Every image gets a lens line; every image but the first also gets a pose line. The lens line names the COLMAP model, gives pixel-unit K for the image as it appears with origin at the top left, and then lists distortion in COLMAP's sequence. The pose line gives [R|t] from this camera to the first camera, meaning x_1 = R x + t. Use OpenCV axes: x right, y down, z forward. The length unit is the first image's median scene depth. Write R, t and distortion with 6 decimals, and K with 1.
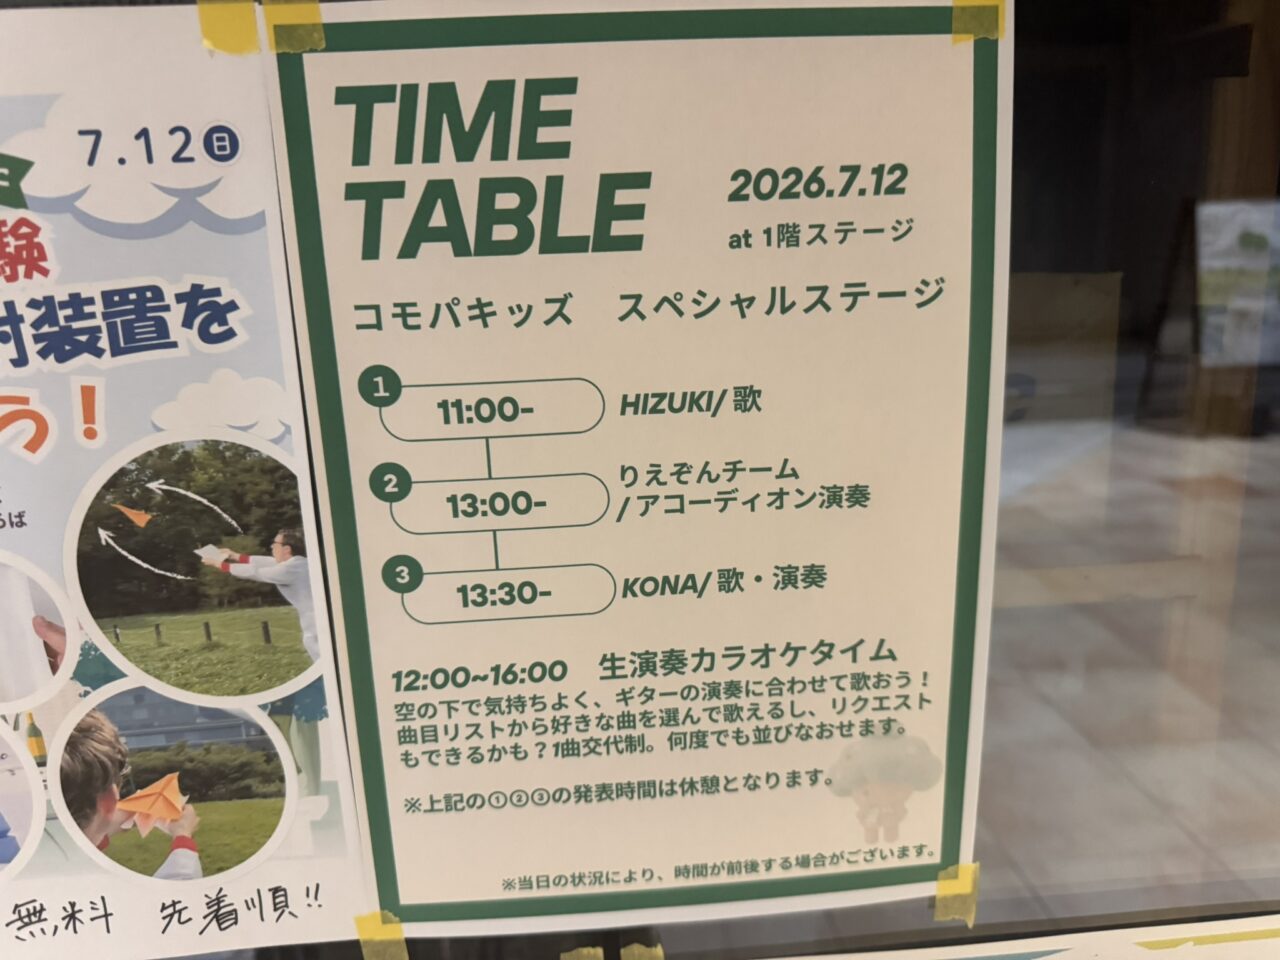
lens RADIAL K [[884.9, 0, 640.0], [0, 884.9, 480.0], [0, 0, 1]] dist [0.007185, -0.030898]
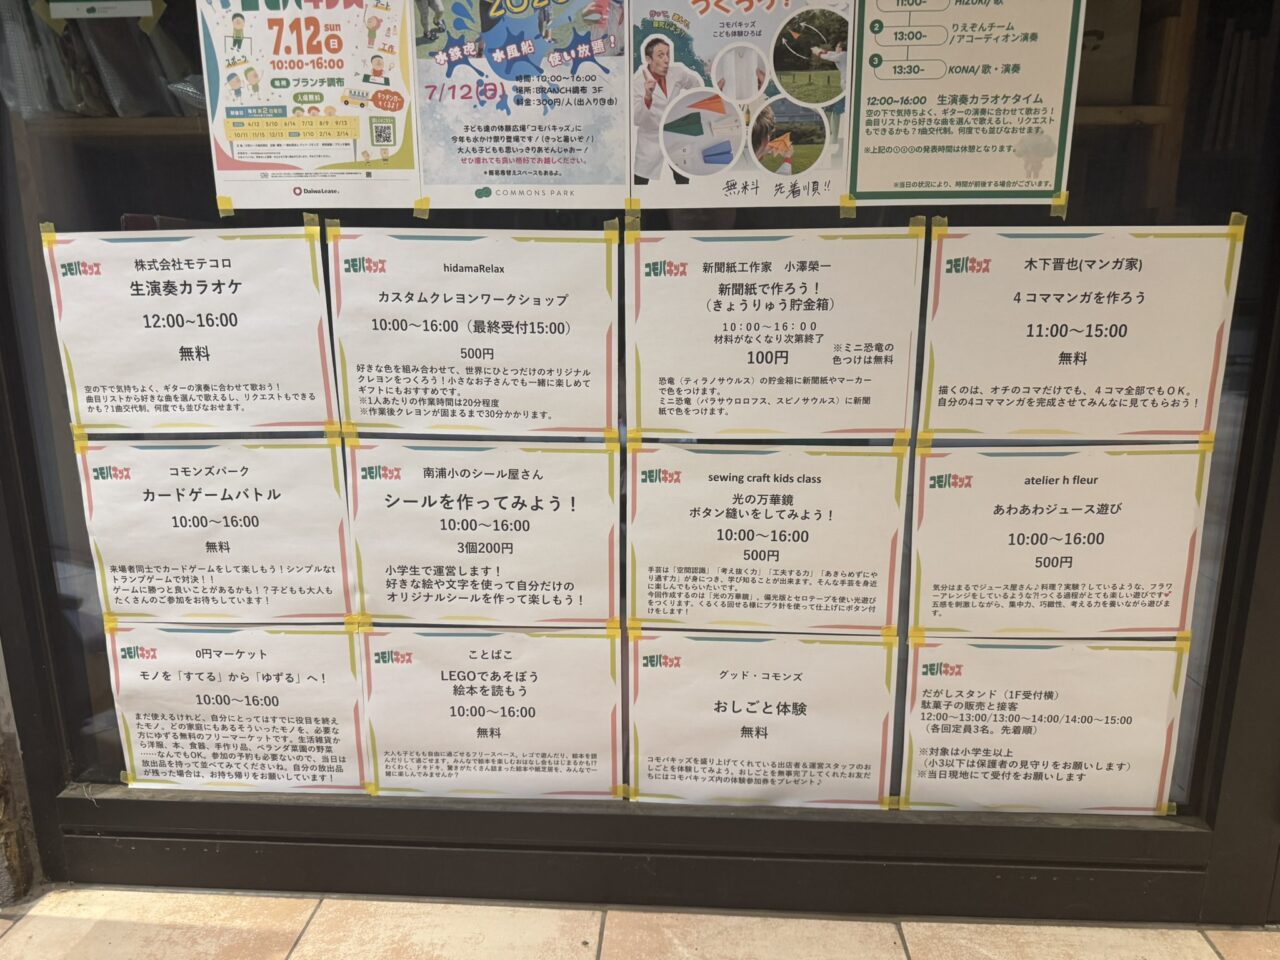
lens RADIAL K [[884.9, 0, 640.0], [0, 884.9, 480.0], [0, 0, 1]] dist [0.007185, -0.030898]
pose [[0.992993, 0.059886, -0.101878, -0.645200], [-0.057586, 0.998018, 0.025370, 1.438042], [0.103195, -0.019325, 0.994473, -2.017246]]
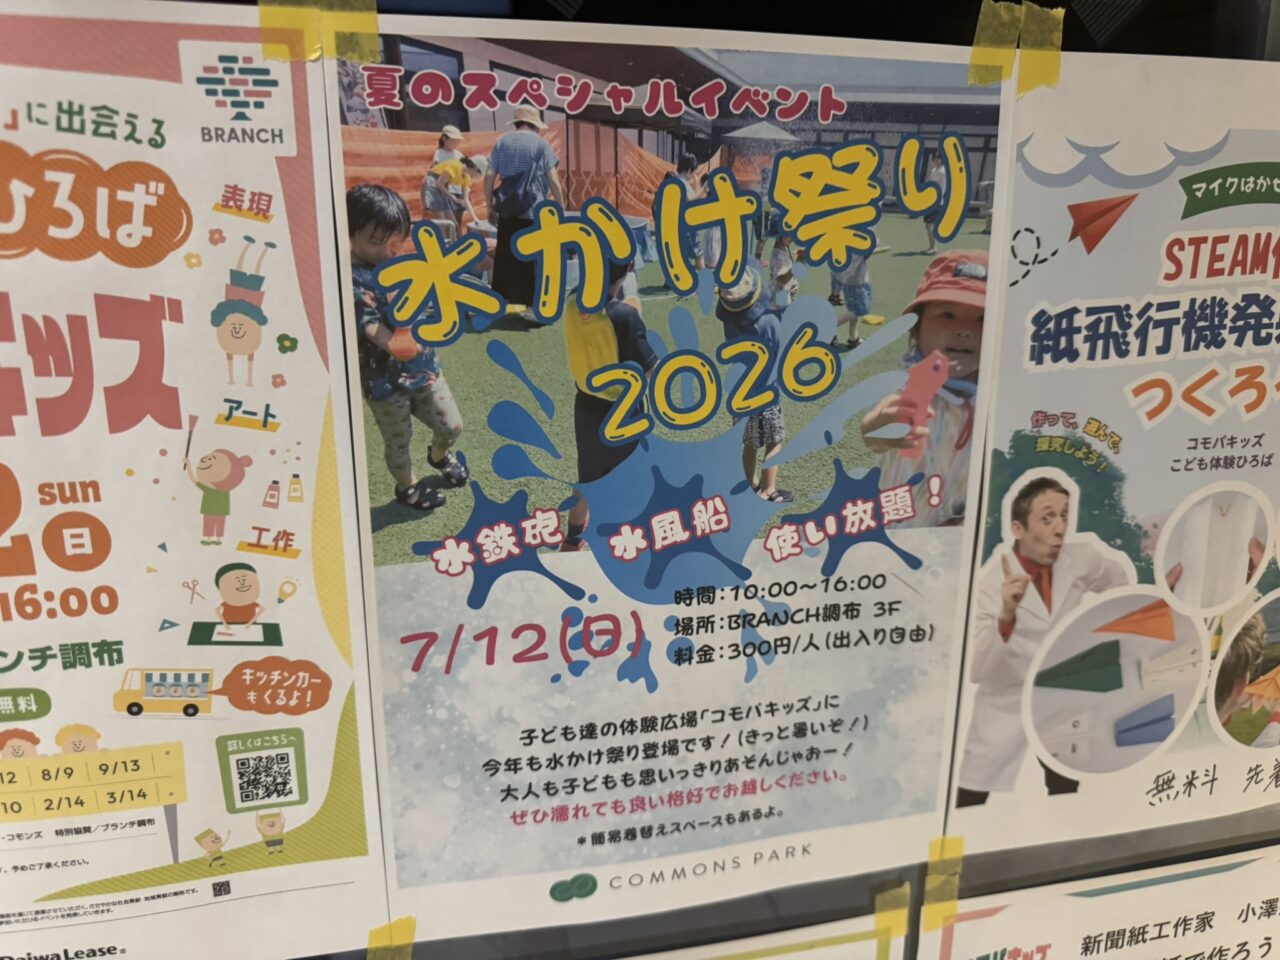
lens RADIAL K [[884.9, 0, 640.0], [0, 884.9, 480.0], [0, 0, 1]] dist [0.007185, -0.030898]
pose [[0.987637, -0.000523, 0.156759, -1.635828], [-0.002015, 0.999869, 0.016032, 0.050166], [-0.156747, -0.016150, 0.987507, -0.105932]]
